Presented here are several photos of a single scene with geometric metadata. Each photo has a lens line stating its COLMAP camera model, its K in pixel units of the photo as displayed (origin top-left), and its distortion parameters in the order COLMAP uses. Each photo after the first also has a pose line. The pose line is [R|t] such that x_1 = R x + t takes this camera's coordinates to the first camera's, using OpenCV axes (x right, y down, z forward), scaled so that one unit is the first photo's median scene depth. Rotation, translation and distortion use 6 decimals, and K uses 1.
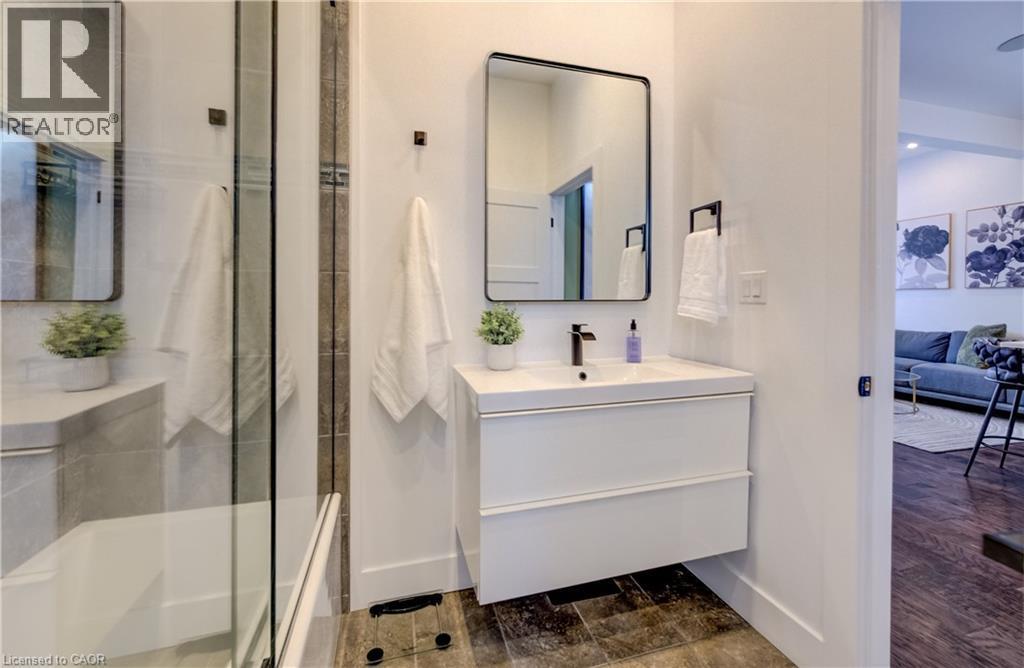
lens RADIAL K [[400.0, 0, 520.4], [0, 400.0, 304.1], [0, 0, 1]] dist [-0.002473, 0.001032]
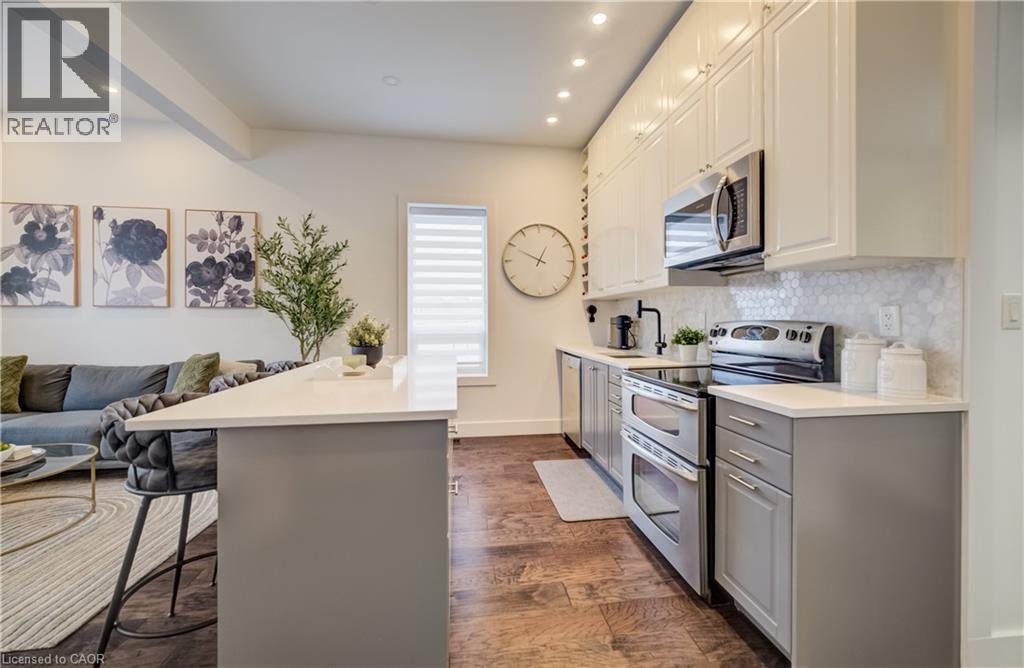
lens RADIAL K [[400.0, 0, 514.4], [0, 400.0, 319.8], [0, 0, 1]] dist [-0.002473, 0.001032]
pose [[0.122764, 0.000995, 0.992435, 0.420113], [0.009547, 0.999952, -0.002183, -0.007082], [-0.992390, 0.009743, 0.122748, 0.263624]]
